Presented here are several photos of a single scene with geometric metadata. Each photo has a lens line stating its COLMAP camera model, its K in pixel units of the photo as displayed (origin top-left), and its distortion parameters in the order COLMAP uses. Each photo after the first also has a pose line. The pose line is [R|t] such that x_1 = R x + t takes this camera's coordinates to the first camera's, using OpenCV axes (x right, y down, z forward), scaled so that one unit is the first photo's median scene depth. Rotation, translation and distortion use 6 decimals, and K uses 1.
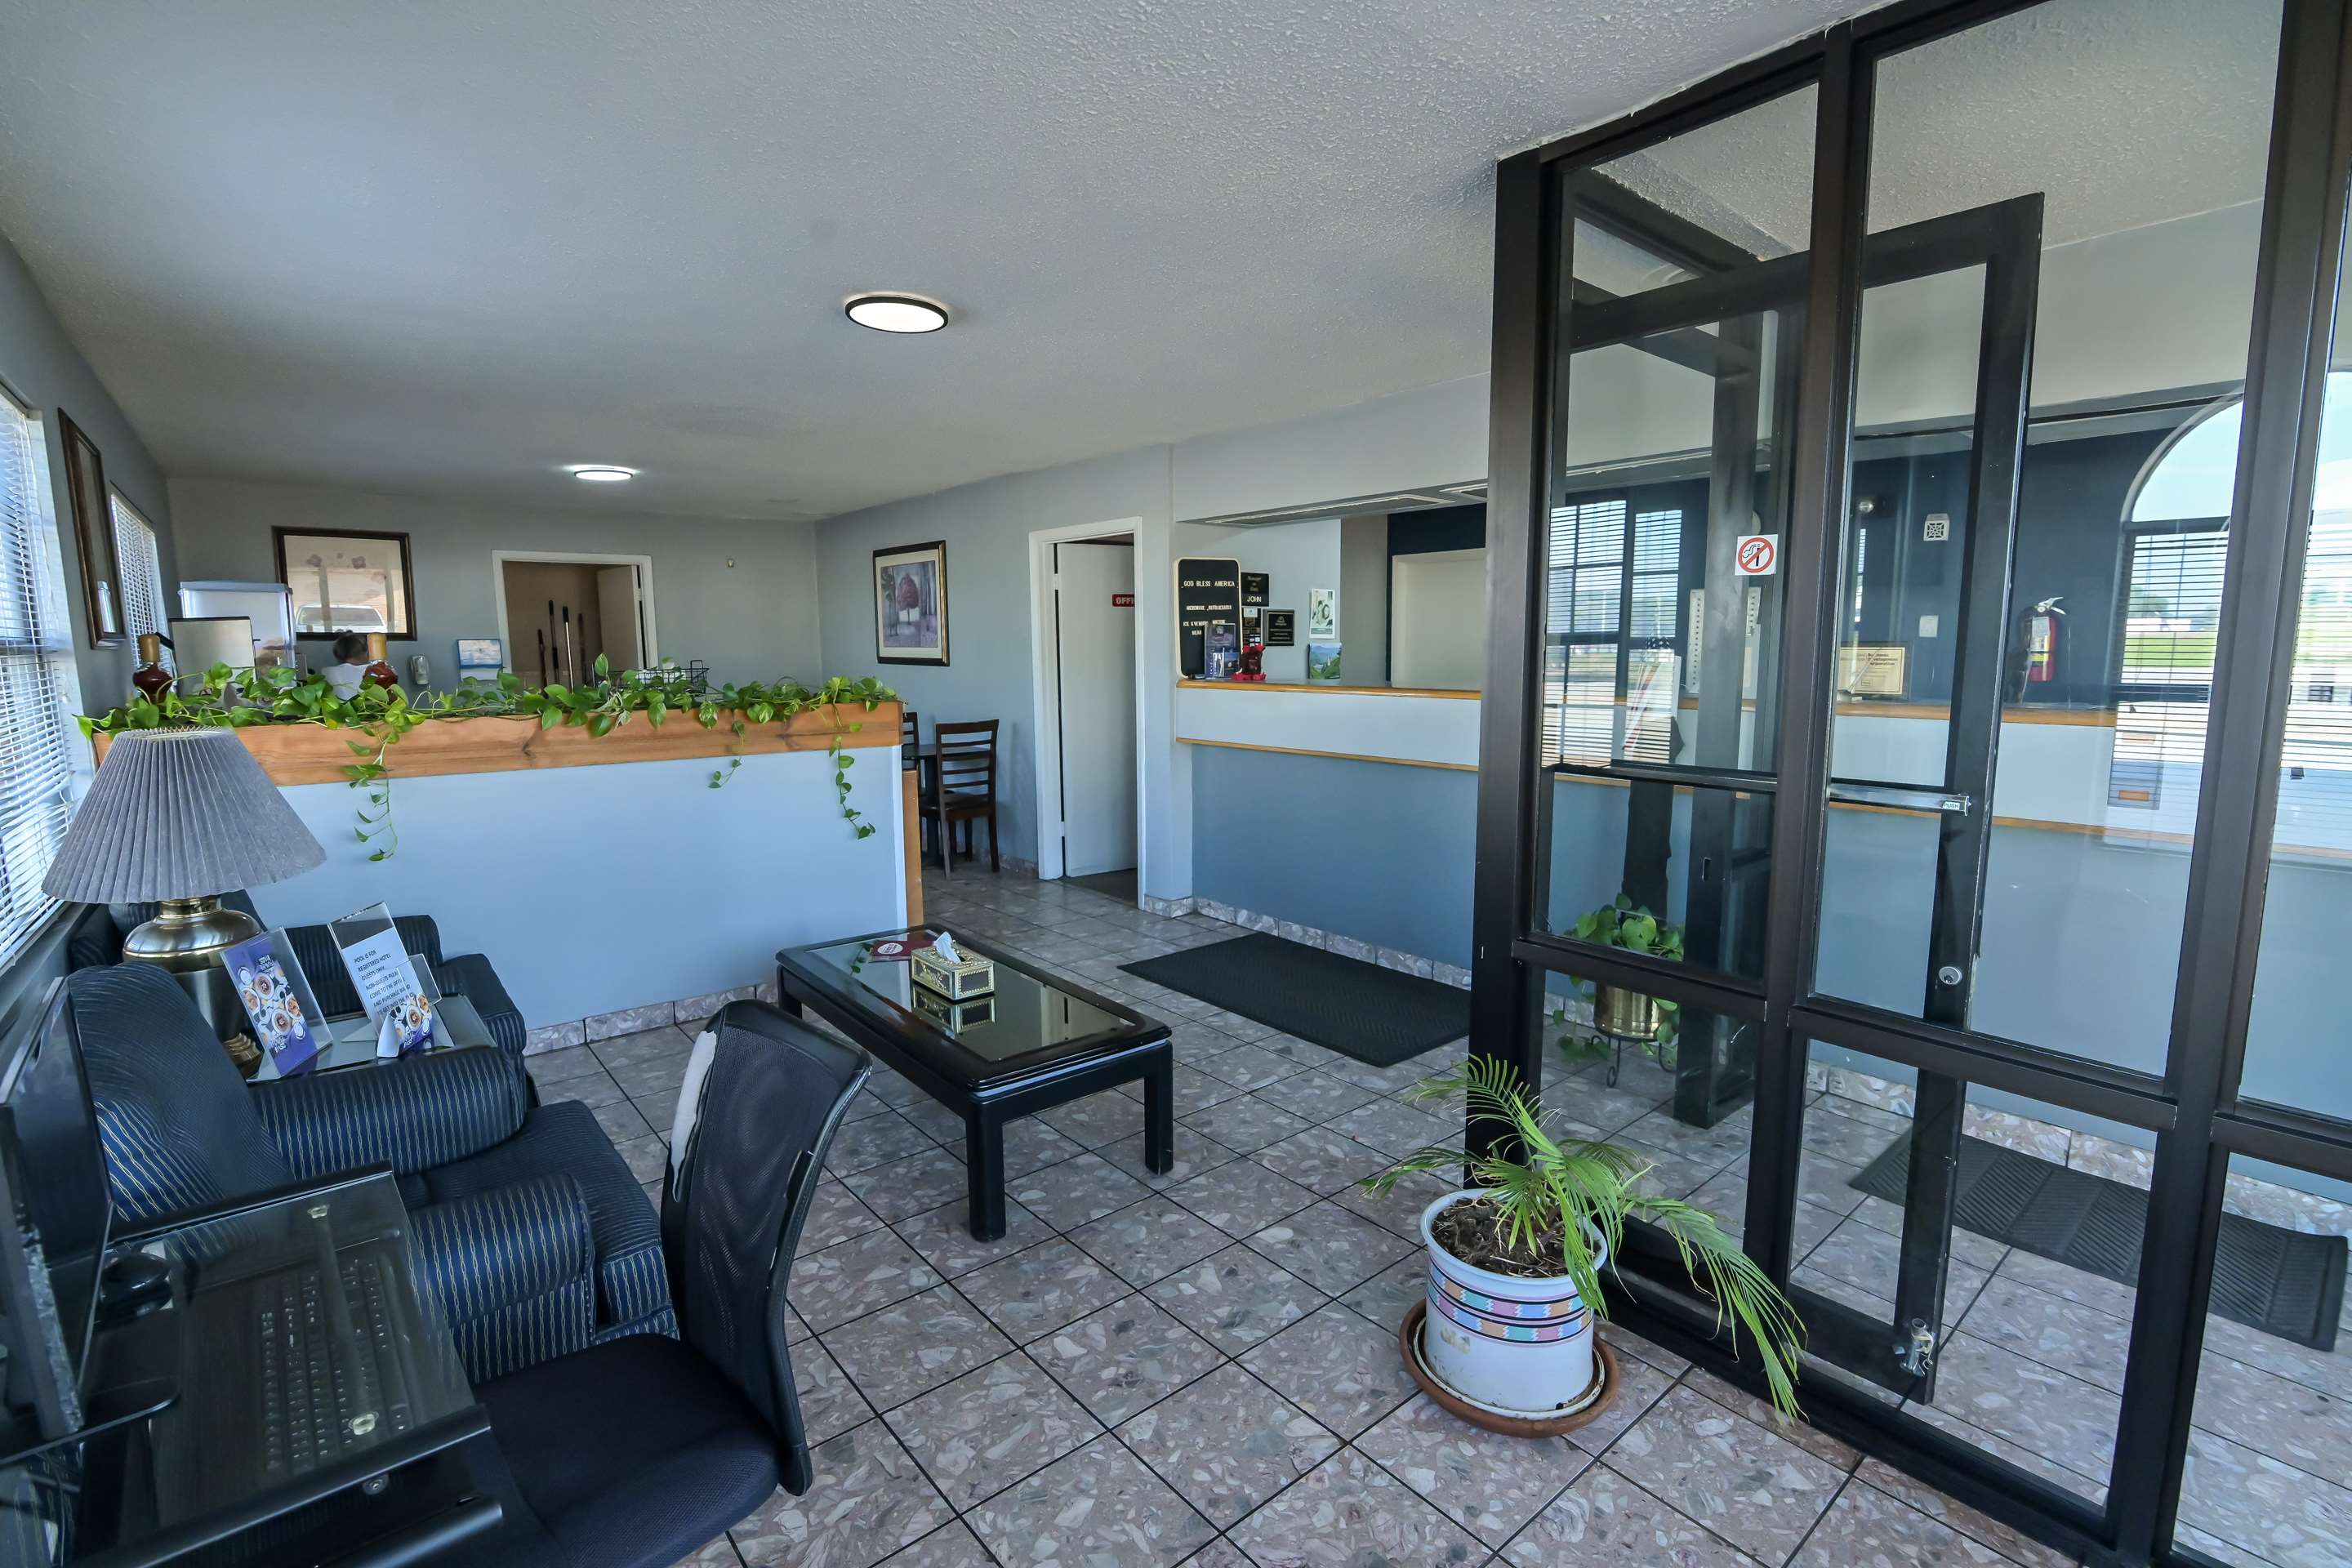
lens RADIAL K [[1082.7, 0, 1170.8], [0, 1082.7, 785.9], [0, 0, 1]] dist [-0.019937, -0.000039]
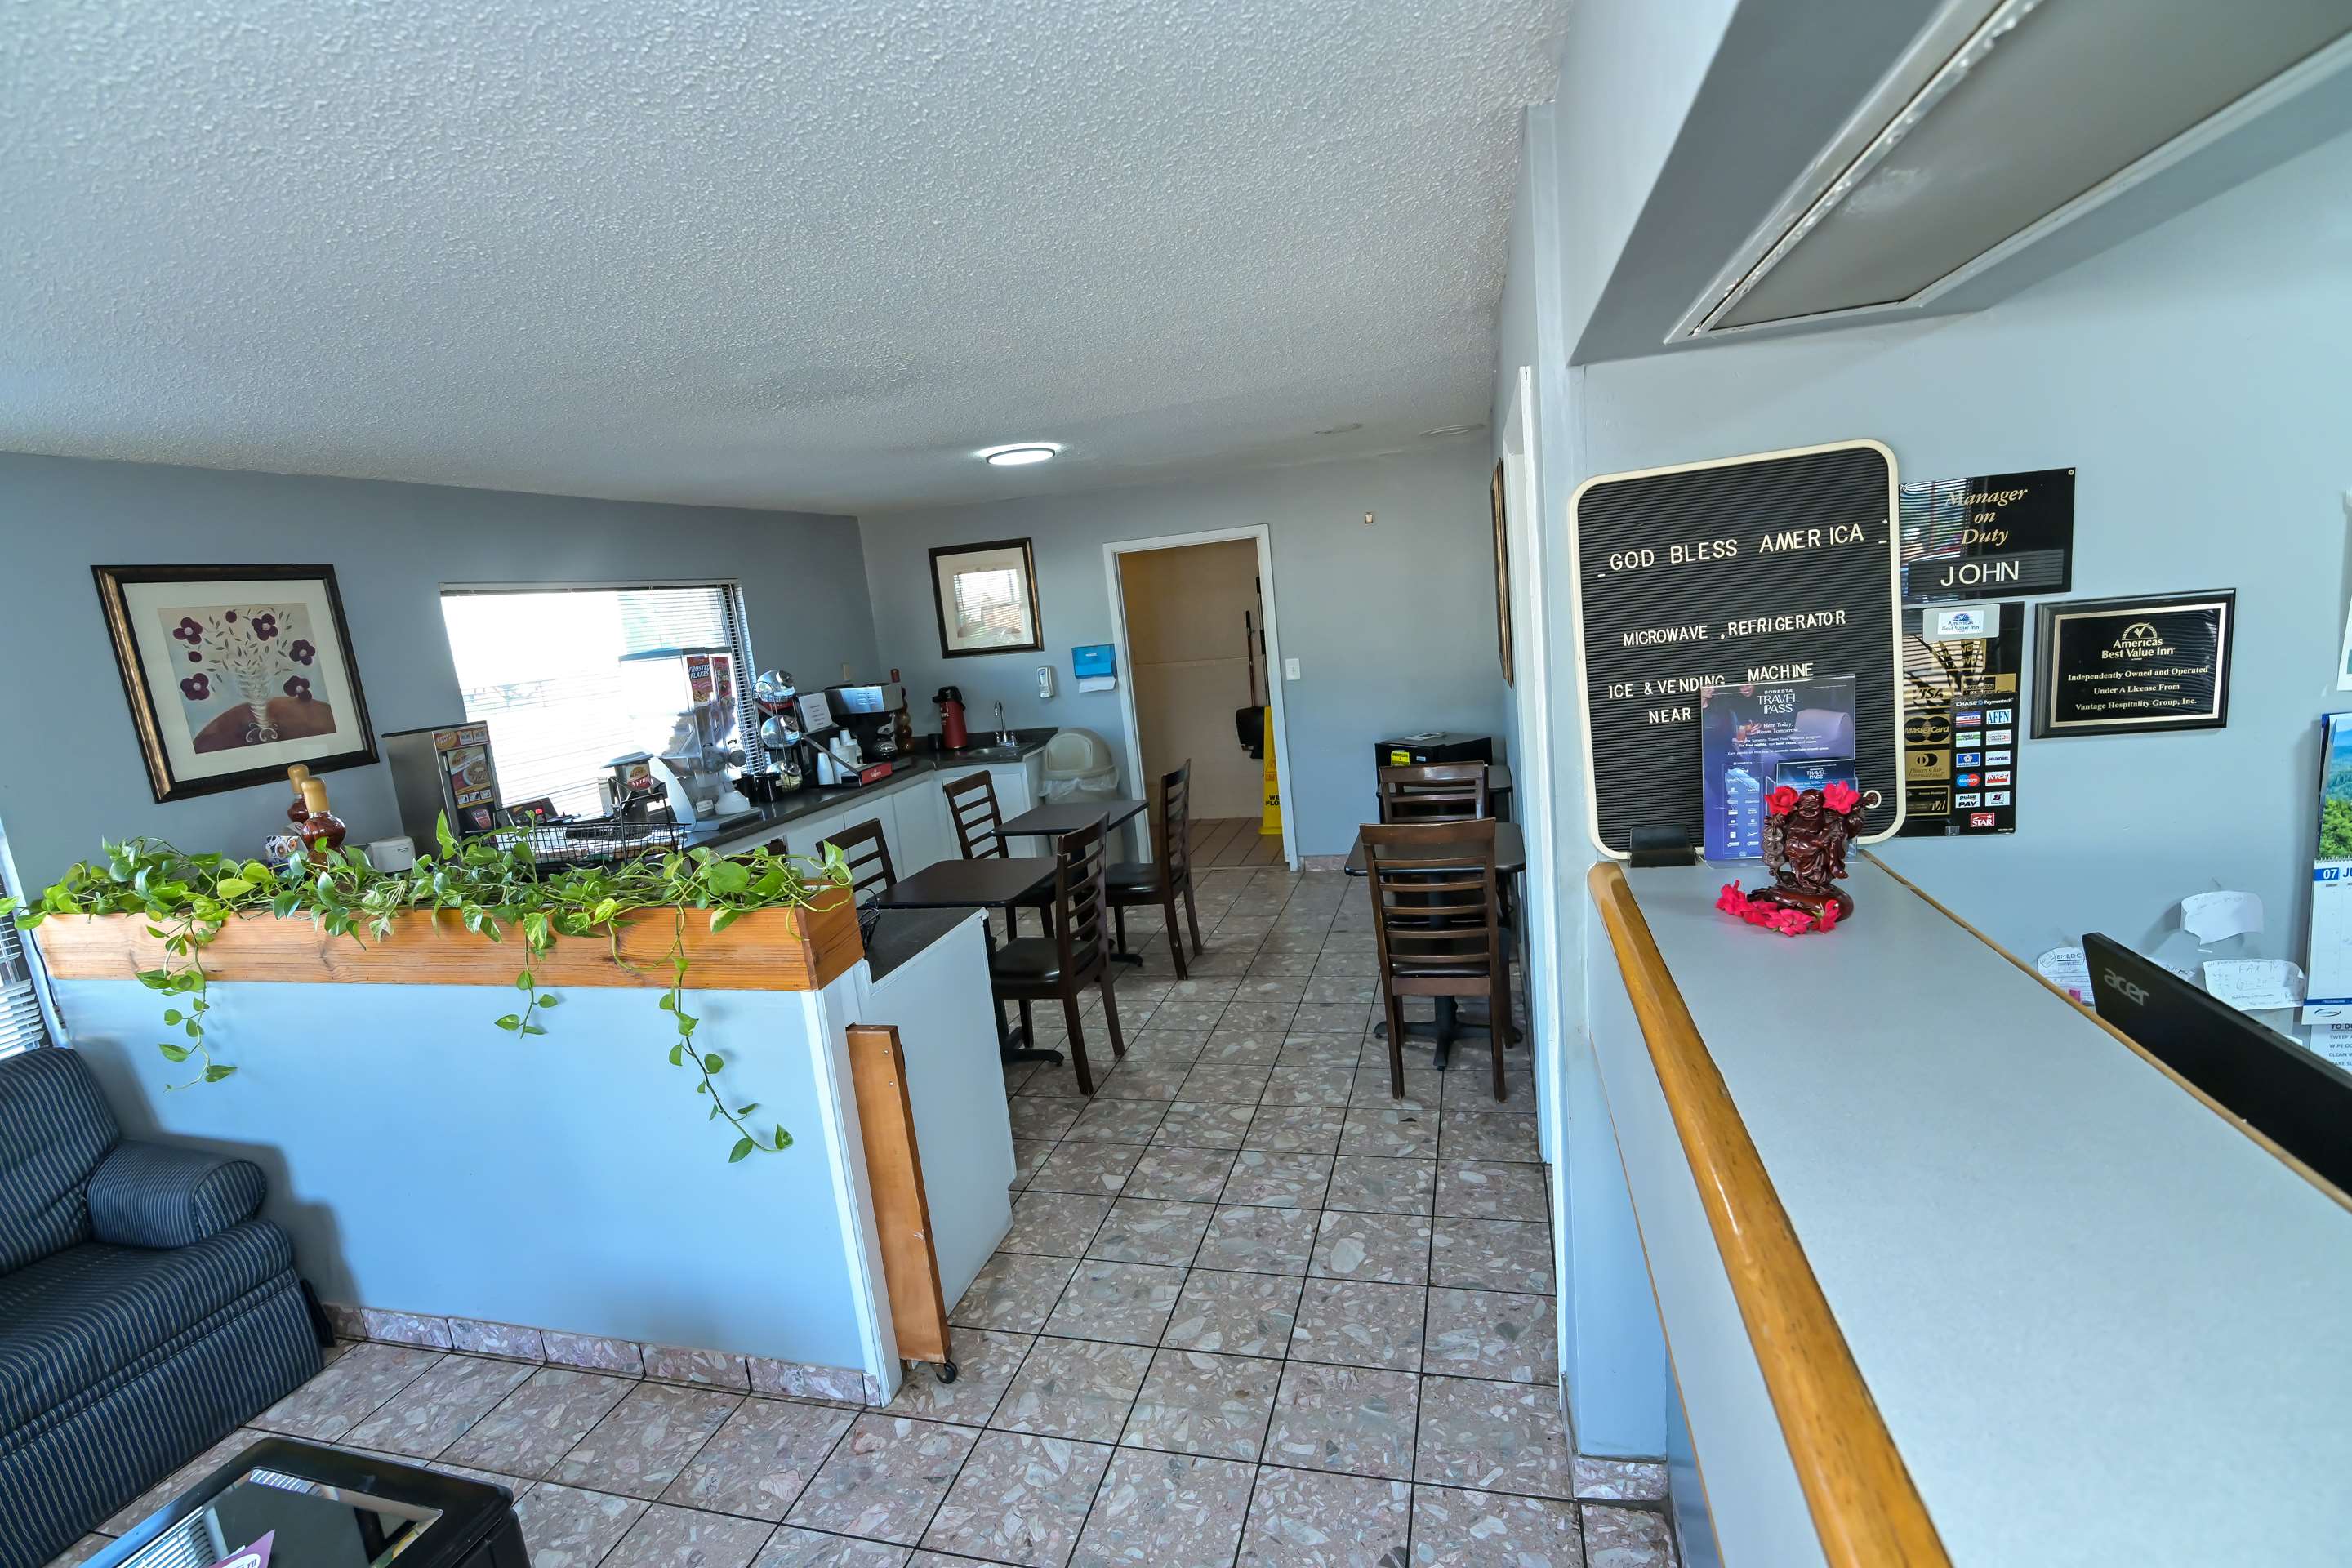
lens RADIAL K [[1082.7, 0, 1179.1], [0, 1082.7, 797.9], [0, 0, 1]] dist [-0.019937, -0.000039]
pose [[0.572931, 0.100415, -0.813429, 0.190371], [-0.014011, 0.993521, 0.112778, -0.146900], [0.819484, -0.053217, 0.570626, 0.689956]]
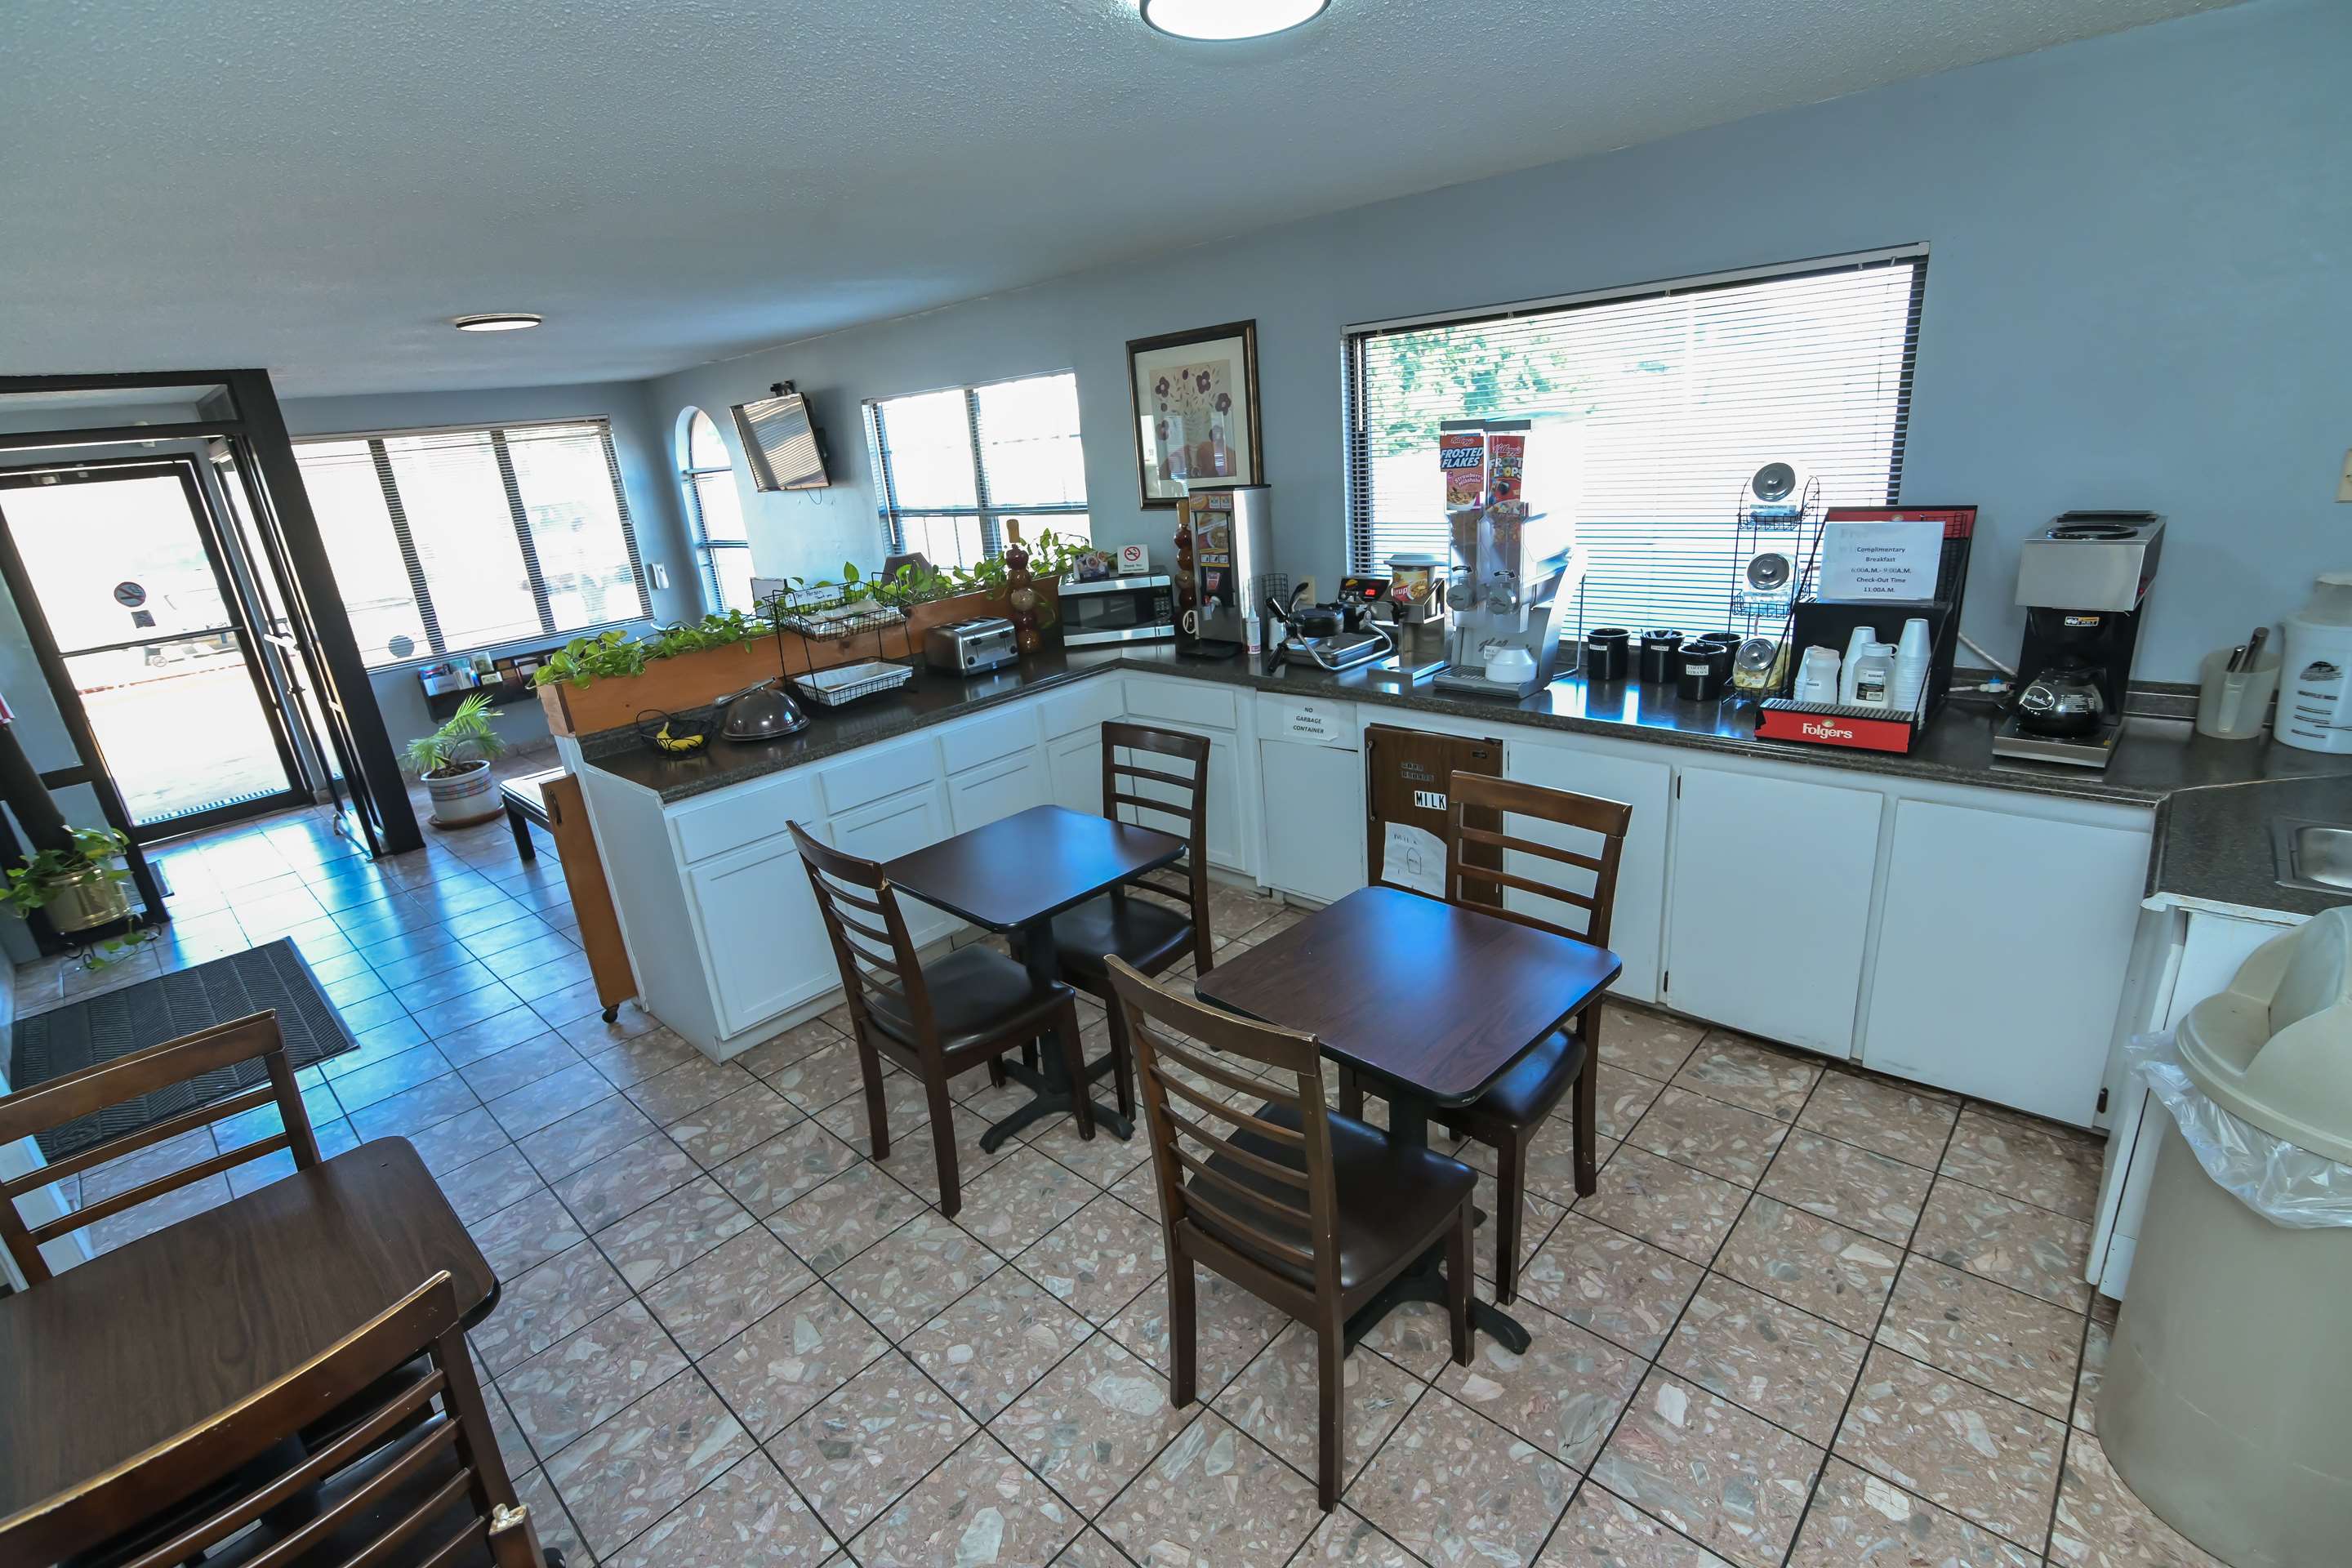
lens RADIAL K [[1082.7, 0, 1173.0], [0, 1082.7, 789.9], [0, 0, 1]] dist [-0.019937, -0.000039]
pose [[-0.988534, 0.124462, -0.085495, -0.330239], [0.074662, 0.895037, 0.439699, -0.223198], [0.131247, 0.428274, -0.894067, 1.243080]]
